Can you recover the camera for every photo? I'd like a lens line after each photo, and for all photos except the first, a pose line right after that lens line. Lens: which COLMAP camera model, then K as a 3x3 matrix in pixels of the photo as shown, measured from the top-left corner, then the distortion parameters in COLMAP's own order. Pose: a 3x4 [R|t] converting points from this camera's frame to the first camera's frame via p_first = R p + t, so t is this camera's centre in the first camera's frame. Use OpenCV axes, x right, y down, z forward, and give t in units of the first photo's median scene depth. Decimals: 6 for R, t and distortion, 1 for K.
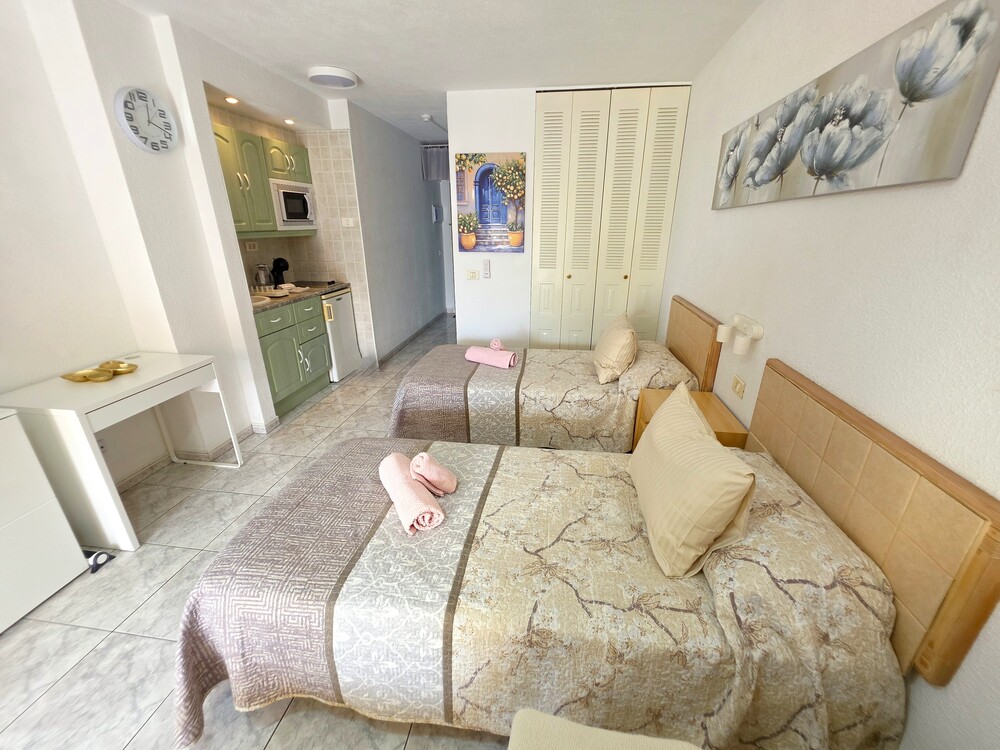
lens RADIAL K [[402.0, 0, 505.5], [0, 402.0, 376.7], [0, 0, 1]] dist [-0.004996, 0.001708]
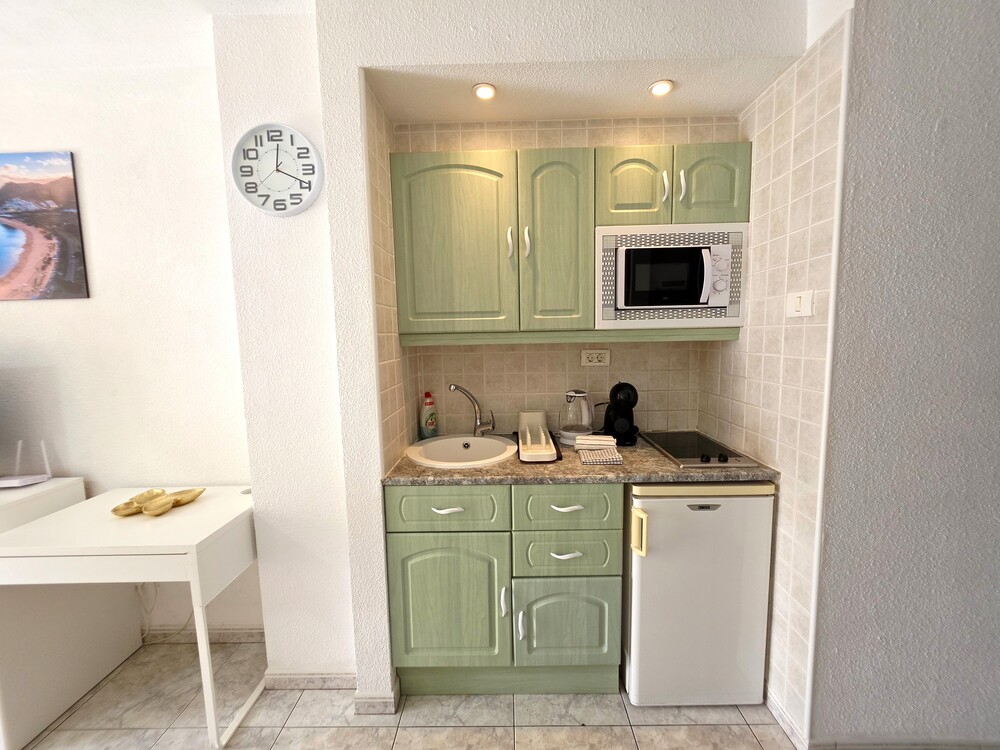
lens RADIAL K [[402.0, 0, 506.1], [0, 402.0, 375.9], [0, 0, 1]] dist [-0.004996, 0.001708]
pose [[0.128355, 0.094639, -0.987202, -0.146171], [-0.338622, 0.939794, 0.046067, -0.419998], [0.932127, 0.328375, 0.152674, 1.191912]]
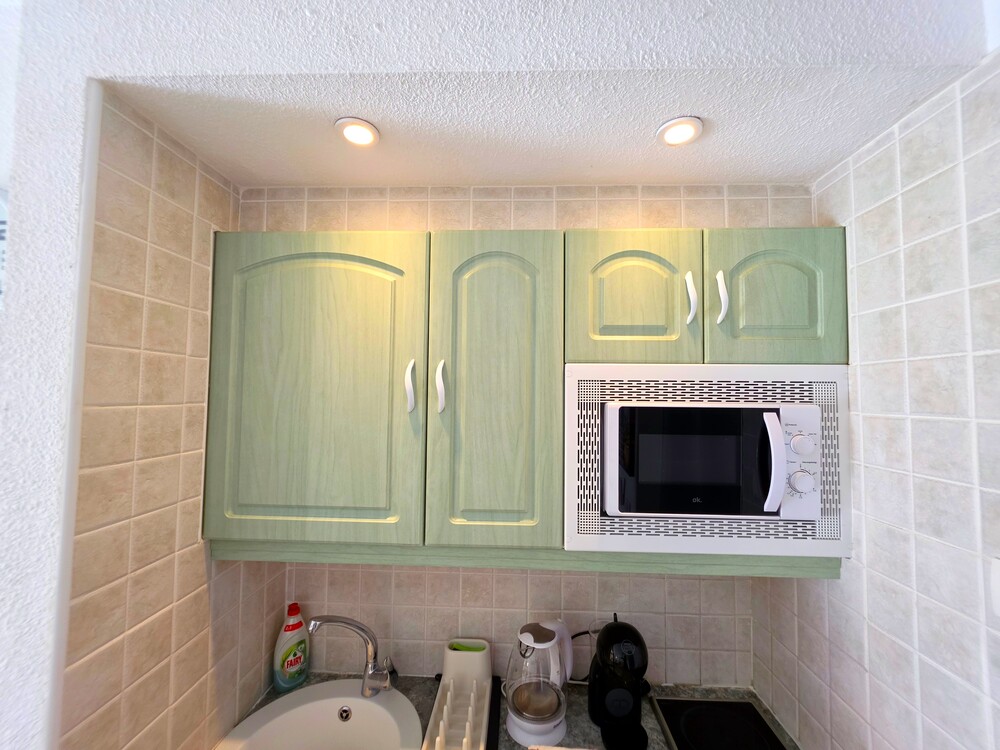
lens RADIAL K [[402.0, 0, 506.0], [0, 402.0, 375.8], [0, 0, 1]] dist [-0.004996, 0.001708]
pose [[0.104108, -0.050726, -0.993272, -0.440893], [-0.369444, 0.925267, -0.085975, -0.606012], [0.923403, 0.375909, 0.077587, 1.274065]]
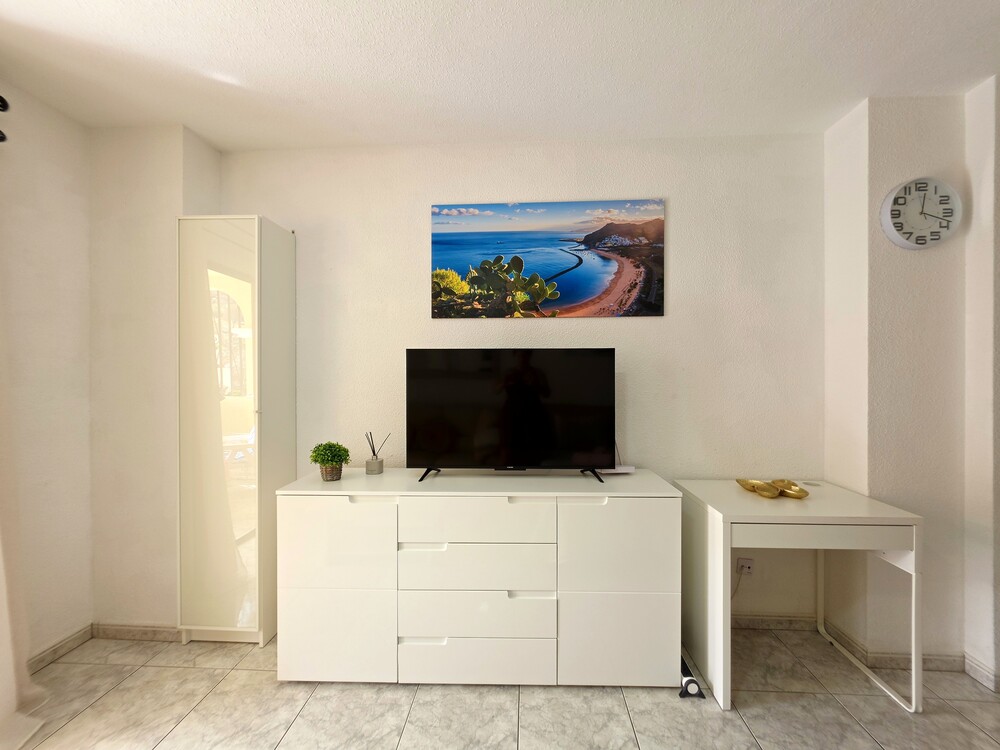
lens RADIAL K [[402.0, 0, 502.4], [0, 402.0, 374.0], [0, 0, 1]] dist [-0.004996, 0.001708]
pose [[0.080312, -0.000261, -0.996770, -0.133056], [-0.355716, 0.934147, -0.028905, -0.007633], [0.931137, 0.356889, 0.074930, 0.234132]]
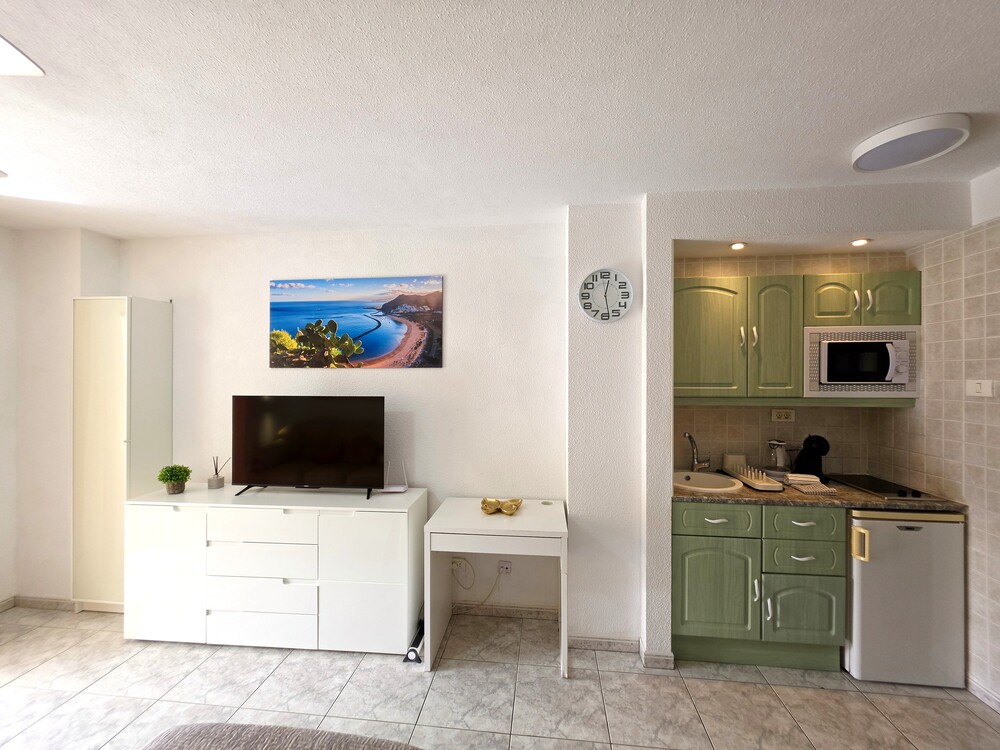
lens RADIAL K [[402.0, 0, 504.2], [0, 402.0, 375.2], [0, 0, 1]] dist [-0.004996, 0.001708]
pose [[0.028899, -0.004965, -0.999570, 0.128900], [-0.360115, 0.932786, -0.015045, -0.292304], [0.932460, 0.360395, 0.025169, 0.705367]]
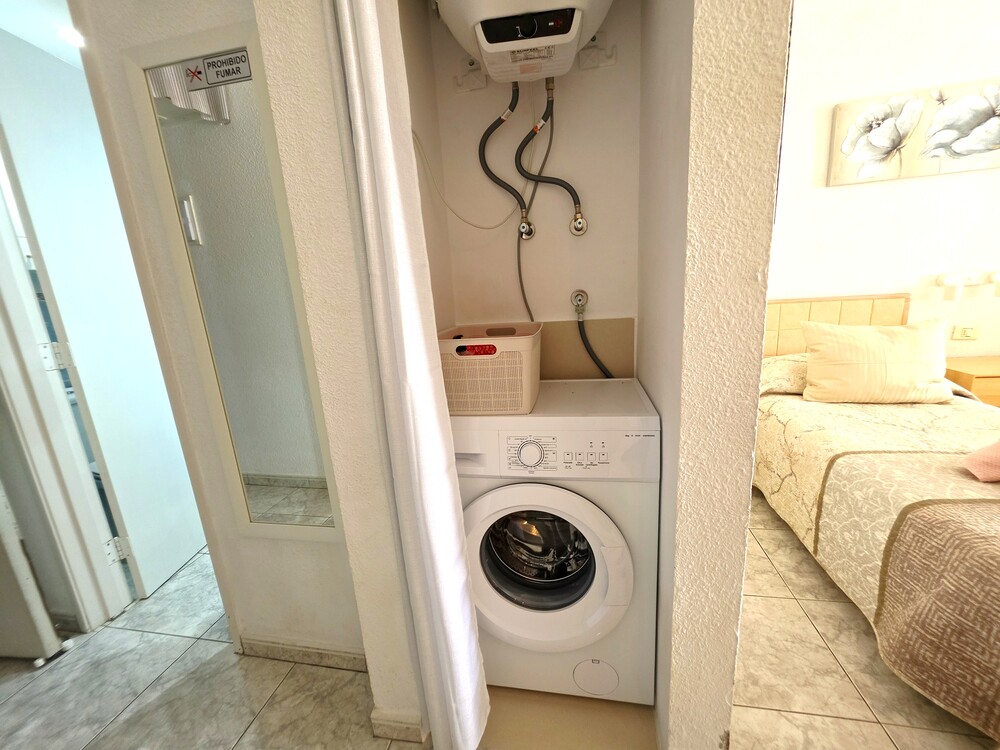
lens RADIAL K [[402.0, 0, 503.5], [0, 402.0, 374.2], [0, 0, 1]] dist [-0.004996, 0.001708]
pose [[0.044674, -0.231611, 0.971782, -0.496592], [0.416491, 0.888501, 0.192616, -0.522022], [-0.908042, 0.396134, 0.136157, 1.722016]]
